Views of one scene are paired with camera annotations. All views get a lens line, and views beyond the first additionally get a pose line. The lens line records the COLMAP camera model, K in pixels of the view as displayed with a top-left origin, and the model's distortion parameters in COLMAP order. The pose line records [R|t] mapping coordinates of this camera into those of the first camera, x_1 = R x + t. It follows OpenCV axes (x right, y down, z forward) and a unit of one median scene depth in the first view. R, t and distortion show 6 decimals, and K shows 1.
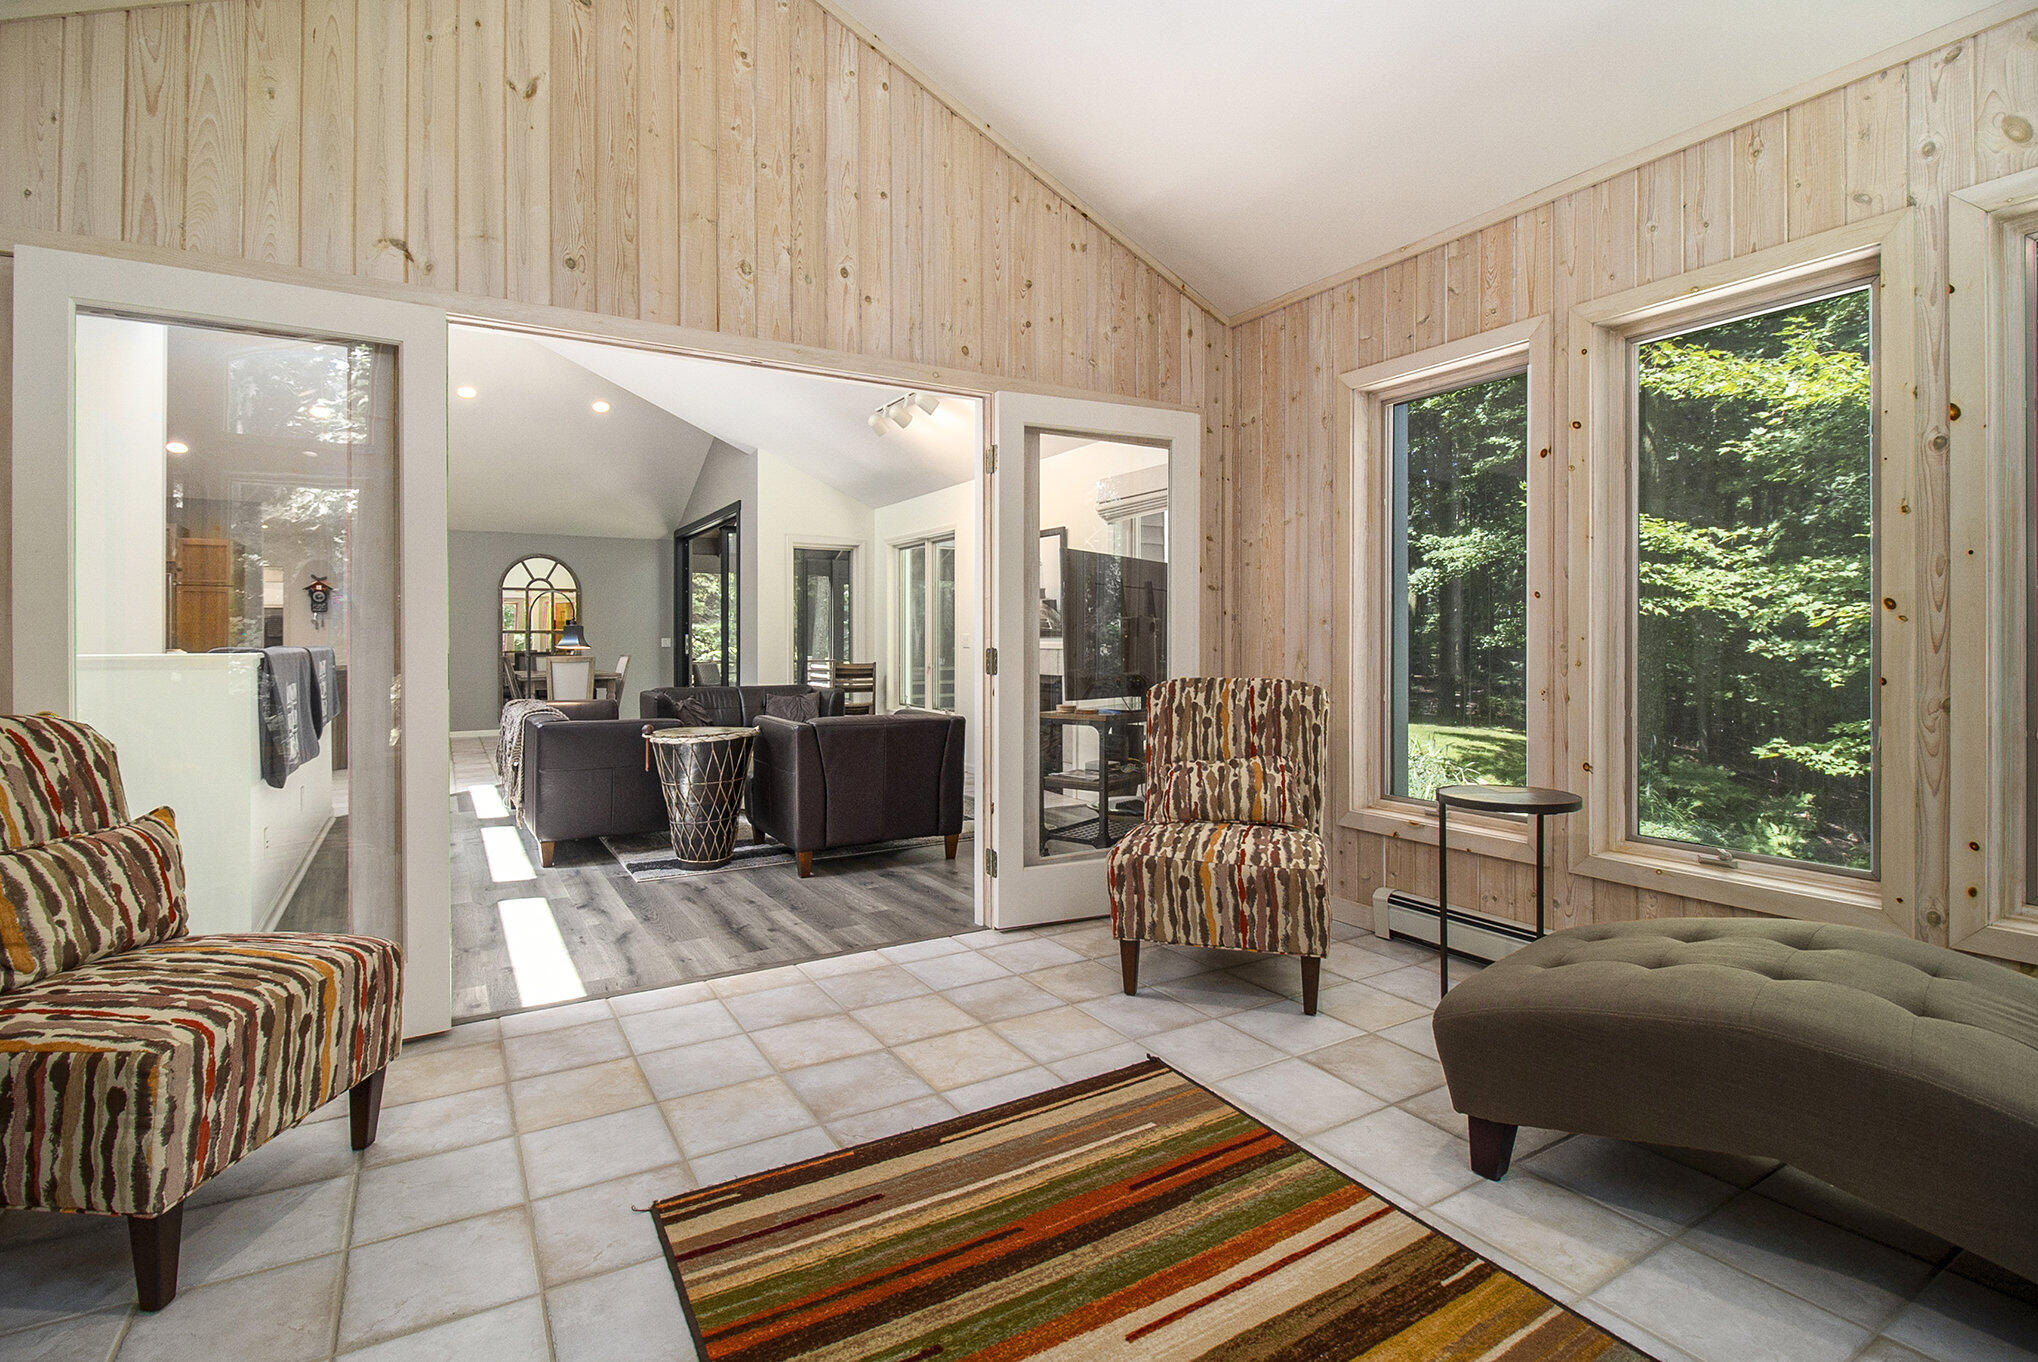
lens RADIAL K [[945.0, 0, 981.1], [0, 945.0, 640.1], [0, 0, 1]] dist [0.000319, 0.000016]
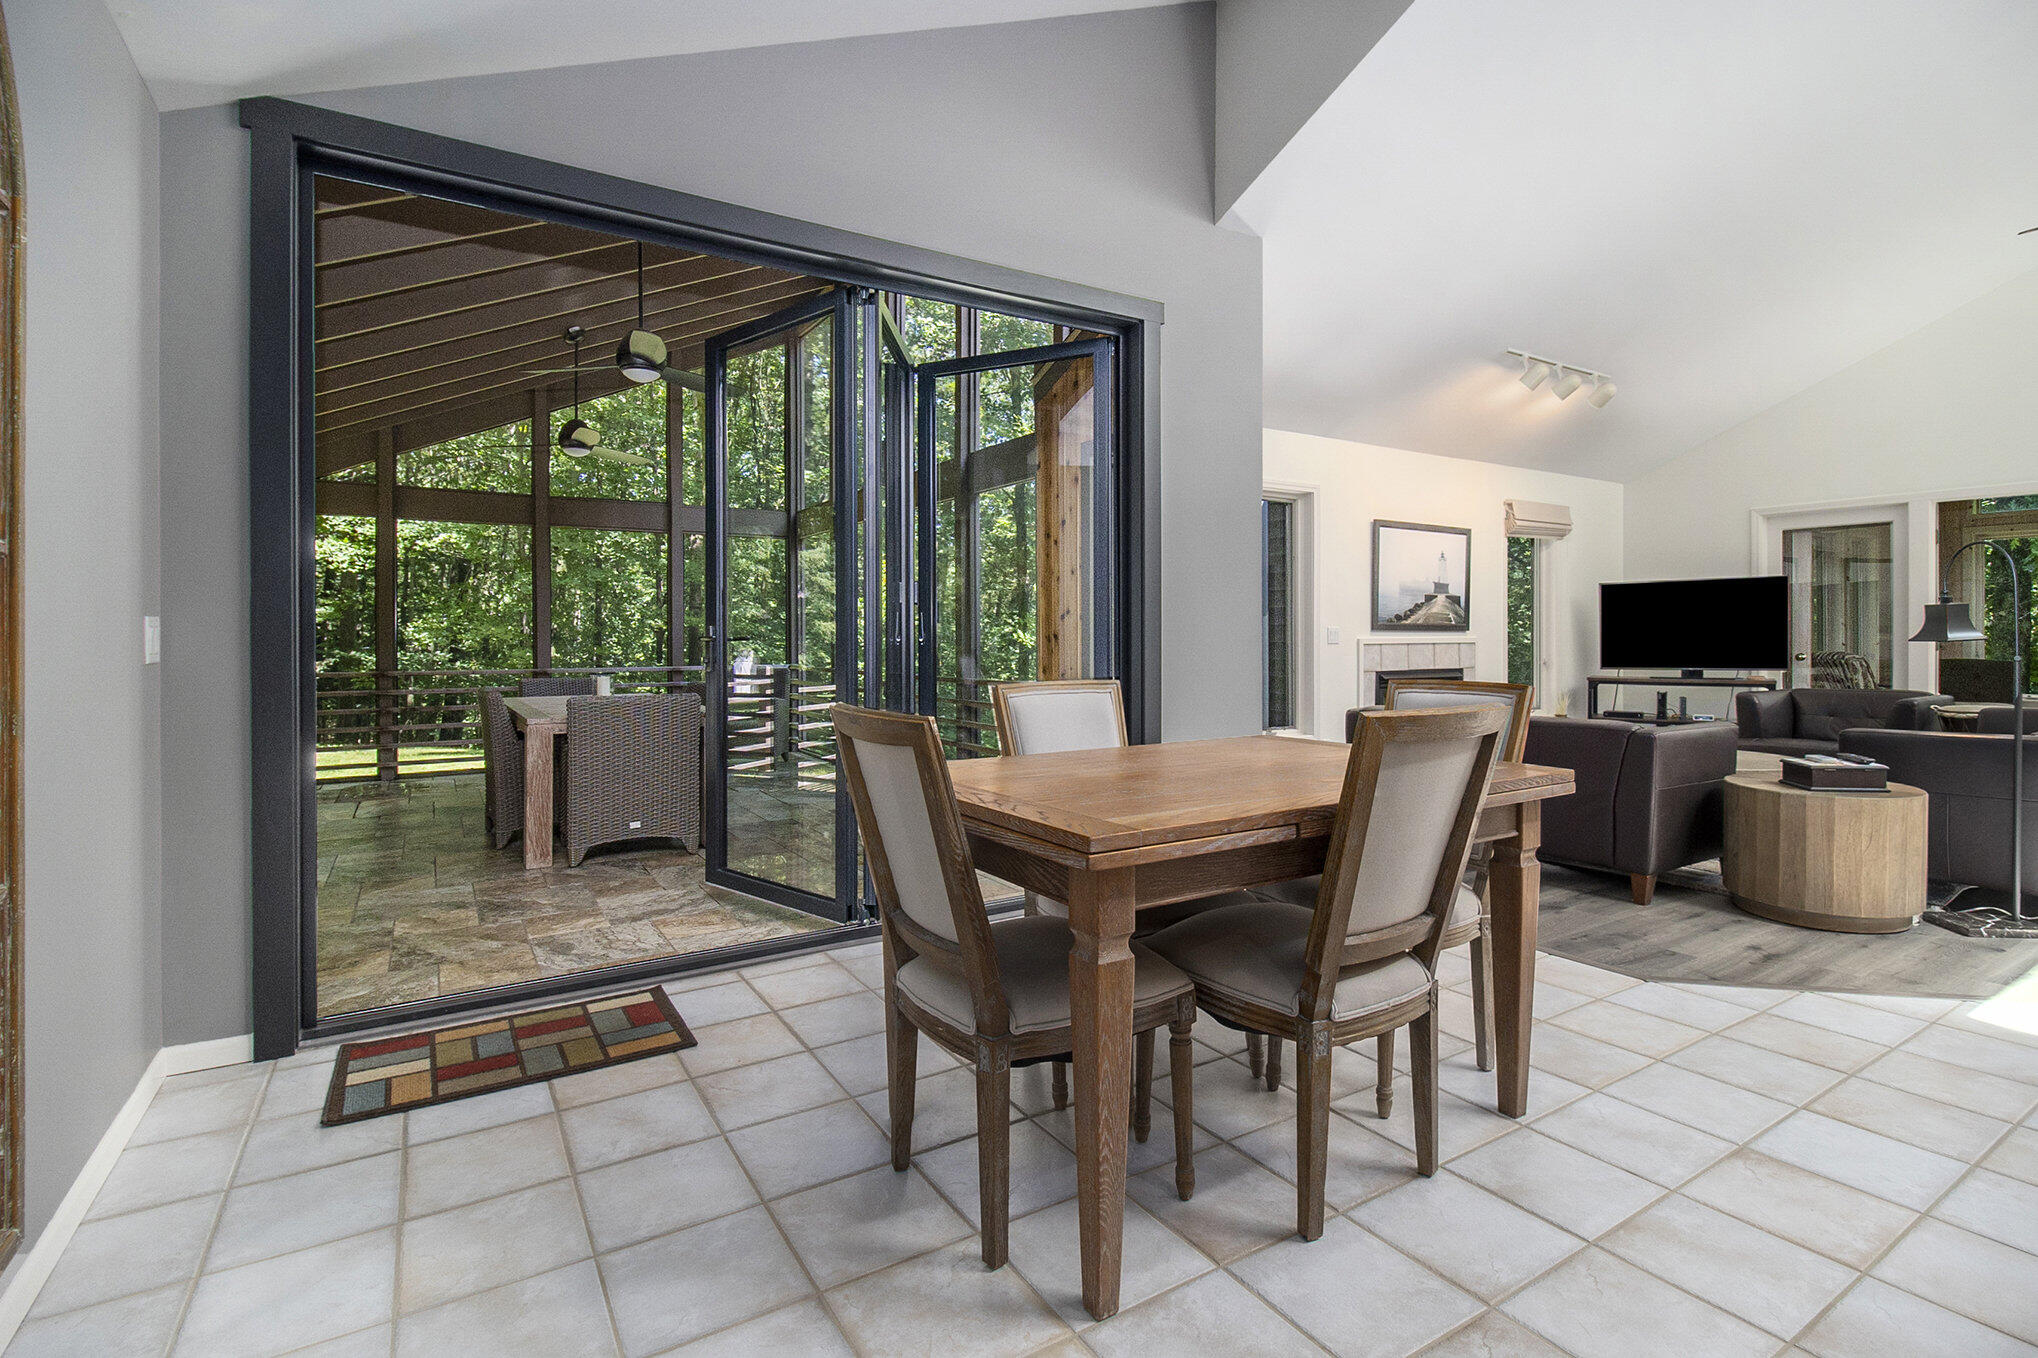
lens RADIAL K [[945.5, 0, 1021.3], [0, 945.5, 638.8], [0, 0, 1]] dist [0.015776, -0.017422]
pose [[-0.037493, 0.002724, 0.999293, -0.669918], [0.003781, 0.999990, -0.002585, 0.003799], [-0.999290, 0.003681, -0.037503, 1.072852]]
